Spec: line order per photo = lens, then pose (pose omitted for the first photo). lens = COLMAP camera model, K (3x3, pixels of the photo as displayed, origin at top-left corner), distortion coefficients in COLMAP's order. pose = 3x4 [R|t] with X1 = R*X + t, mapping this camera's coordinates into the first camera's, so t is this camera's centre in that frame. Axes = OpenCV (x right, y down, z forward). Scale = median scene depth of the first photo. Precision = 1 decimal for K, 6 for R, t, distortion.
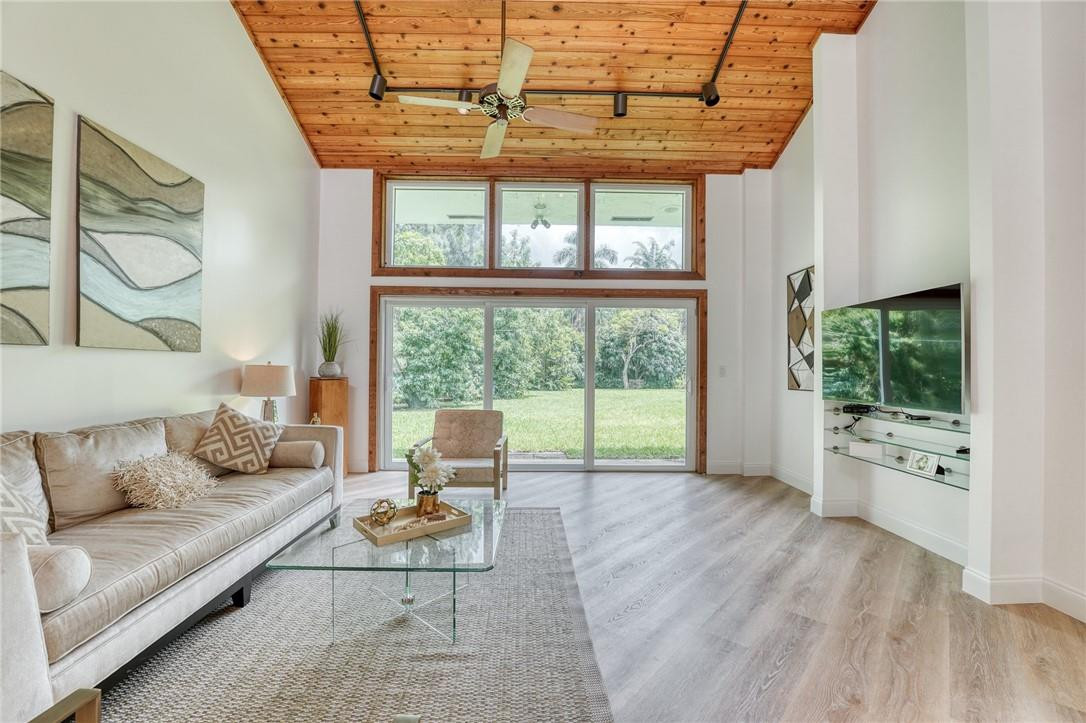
lens RADIAL K [[445.4, 0, 541.0], [0, 445.4, 360.3], [0, 0, 1]] dist [-0.004984, -0.000252]
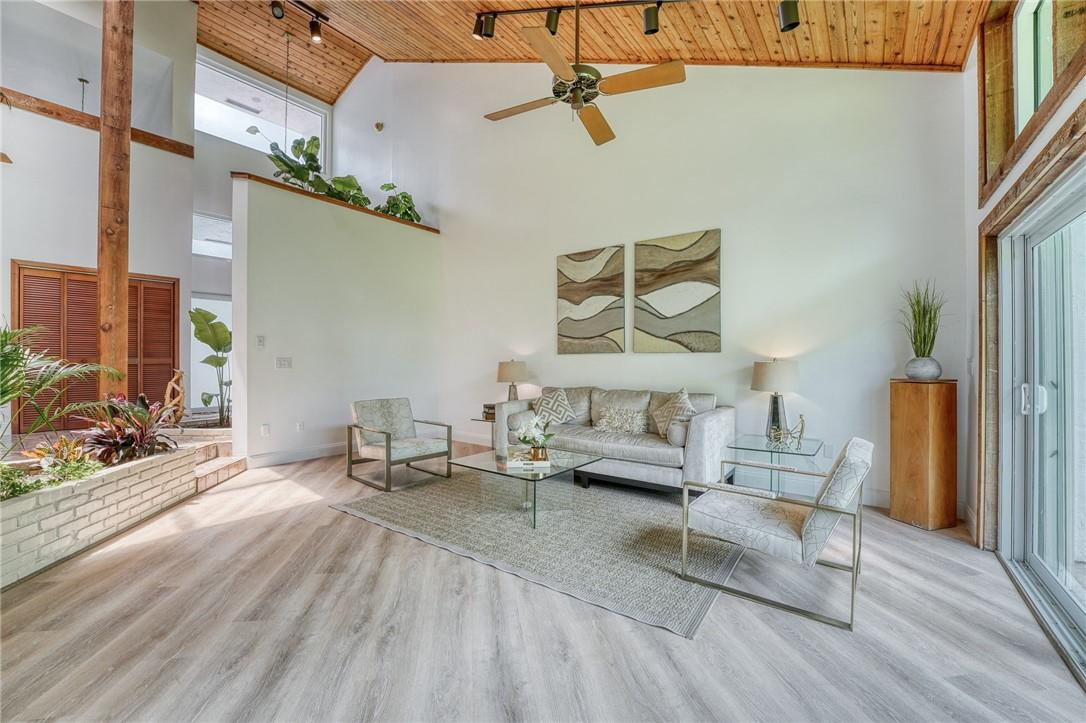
lens RADIAL K [[445.4, 0, 543.1], [0, 445.4, 359.6], [0, 0, 1]] dist [-0.004984, -0.000252]
pose [[-0.611498, -0.006151, -0.791222, 0.844316], [0.003787, 0.999936, -0.010701, 0.022199], [0.791237, -0.009540, -0.611435, 1.809435]]
